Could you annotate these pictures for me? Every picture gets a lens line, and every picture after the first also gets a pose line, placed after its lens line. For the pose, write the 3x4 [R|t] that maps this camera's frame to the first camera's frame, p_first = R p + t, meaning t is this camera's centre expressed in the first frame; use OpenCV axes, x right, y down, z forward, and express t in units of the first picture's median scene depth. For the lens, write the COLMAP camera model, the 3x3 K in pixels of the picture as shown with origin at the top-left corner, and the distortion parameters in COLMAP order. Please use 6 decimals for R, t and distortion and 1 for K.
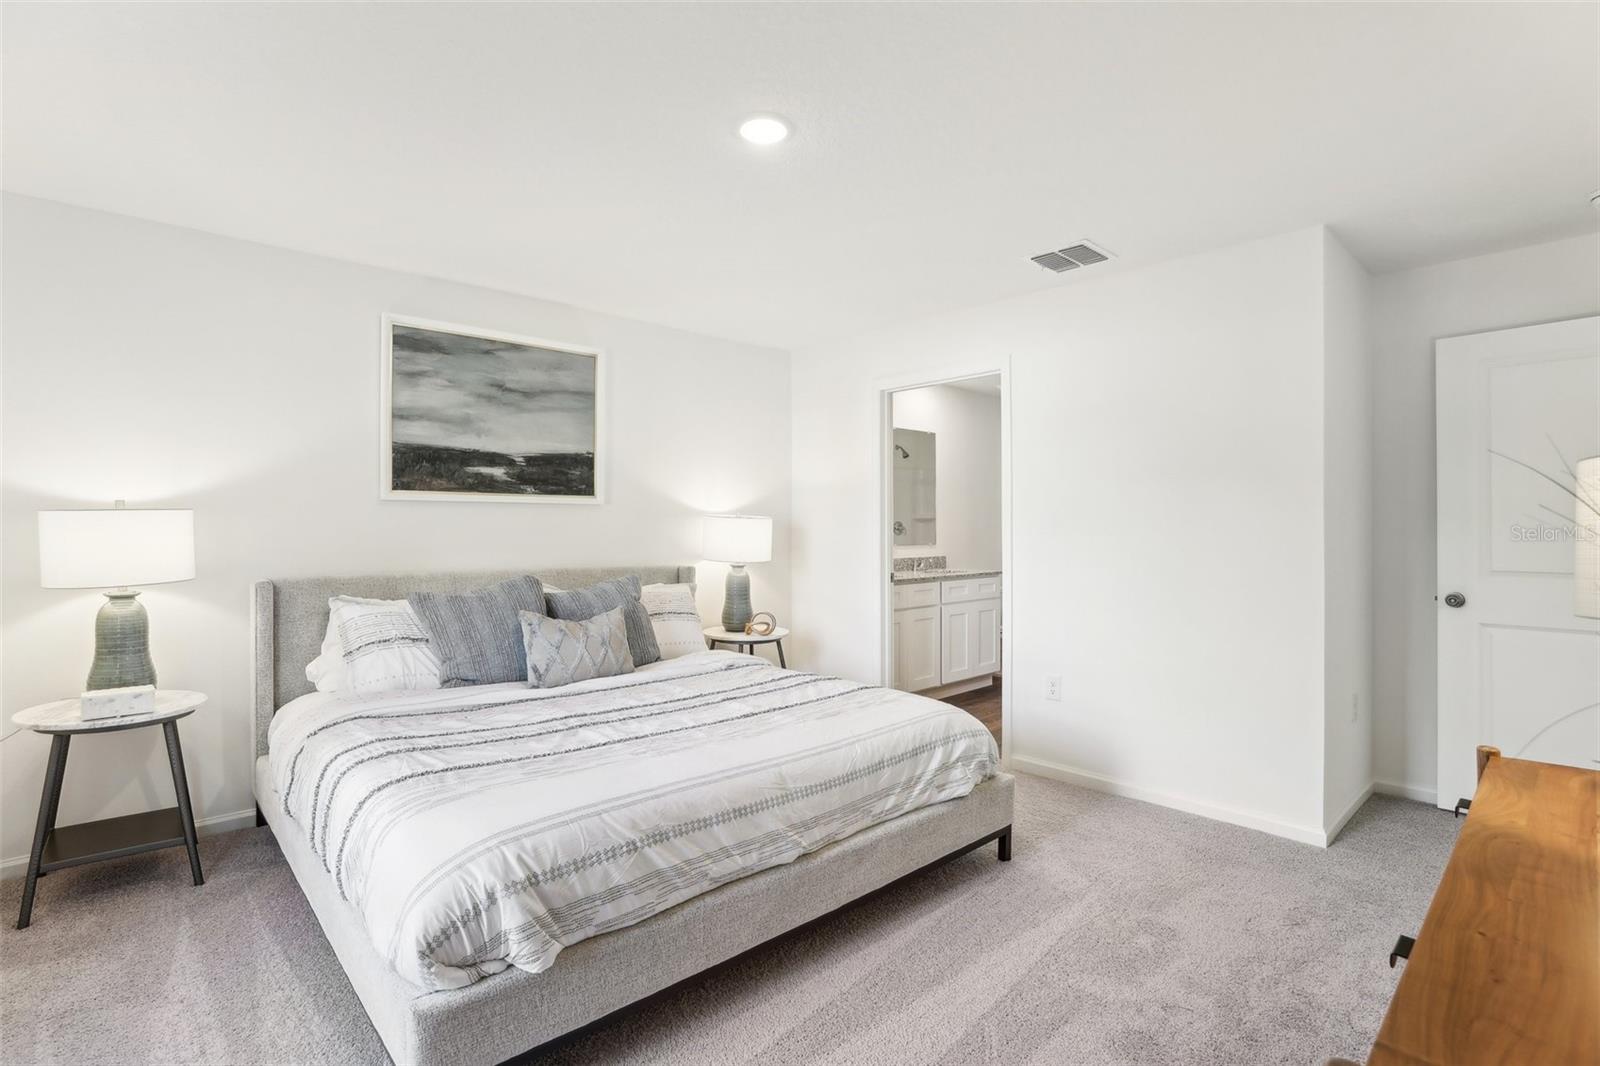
lens RADIAL K [[754.9, 0, 797.3], [0, 754.9, 525.5], [0, 0, 1]] dist [-0.024879, 0.000074]
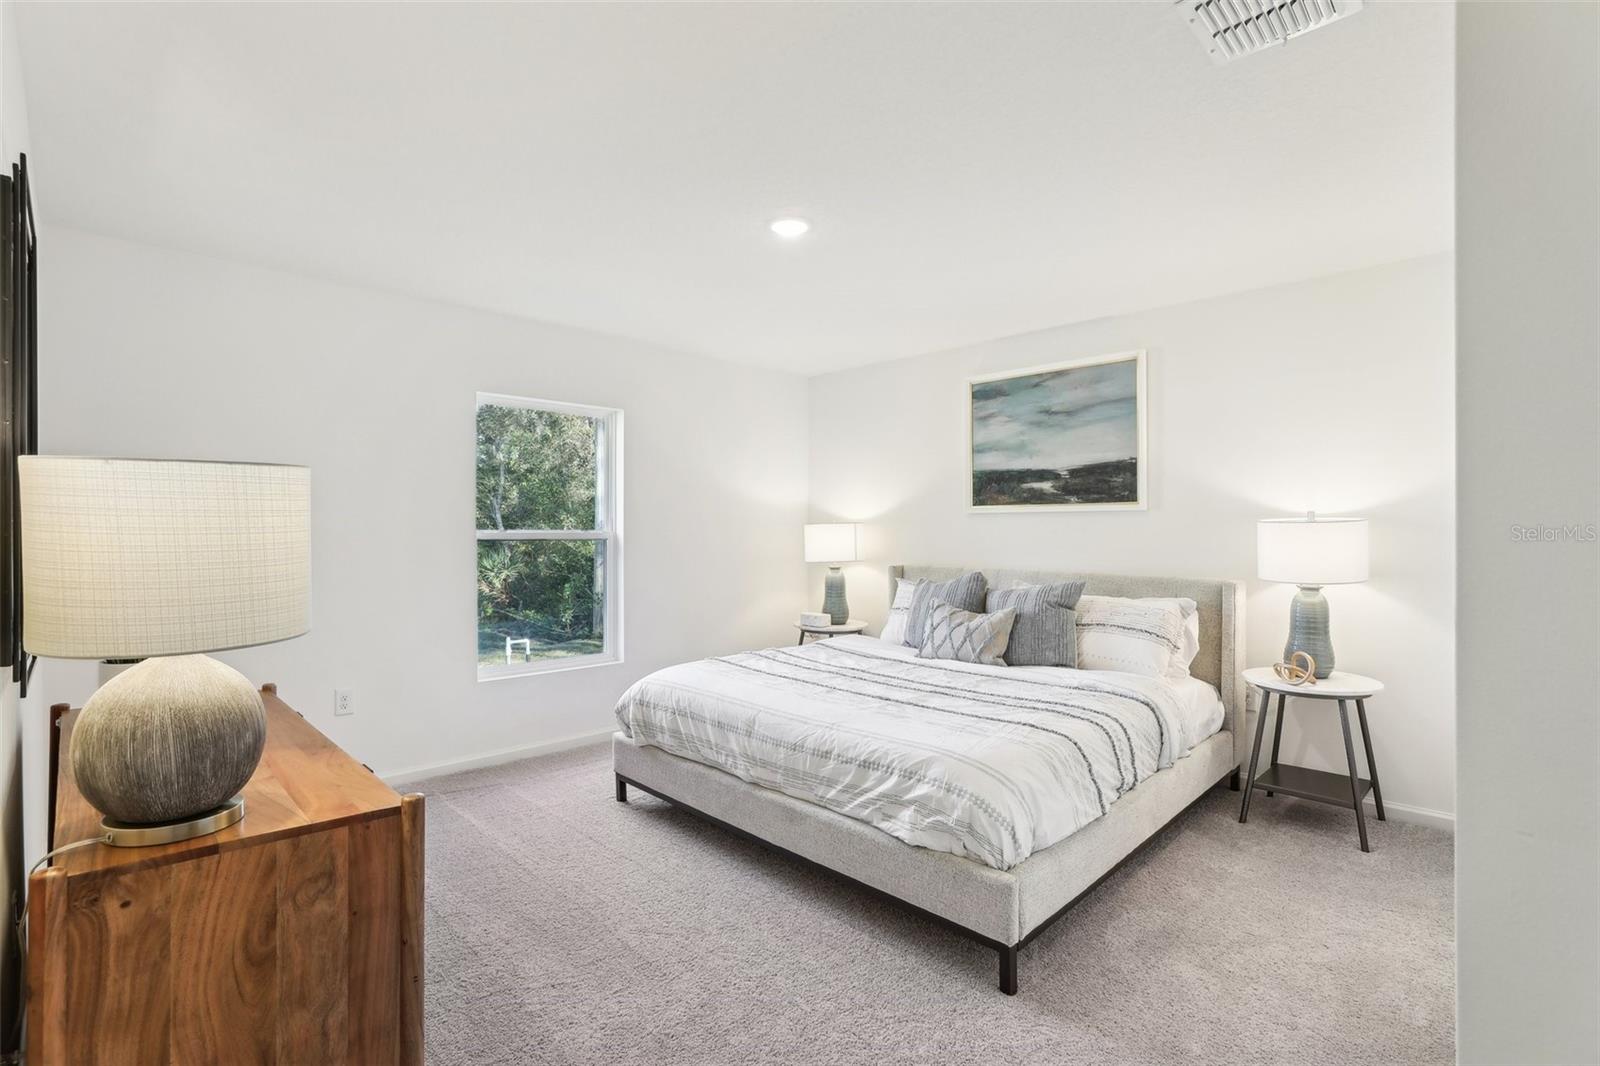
lens RADIAL K [[754.9, 0, 797.3], [0, 754.9, 525.5], [0, 0, 1]] dist [-0.024879, 0.000074]
pose [[0.039079, -0.007160, -0.999210, 0.774835], [-0.002210, 0.999971, -0.007252, -0.001007], [0.999234, 0.002491, 0.039062, 0.596385]]
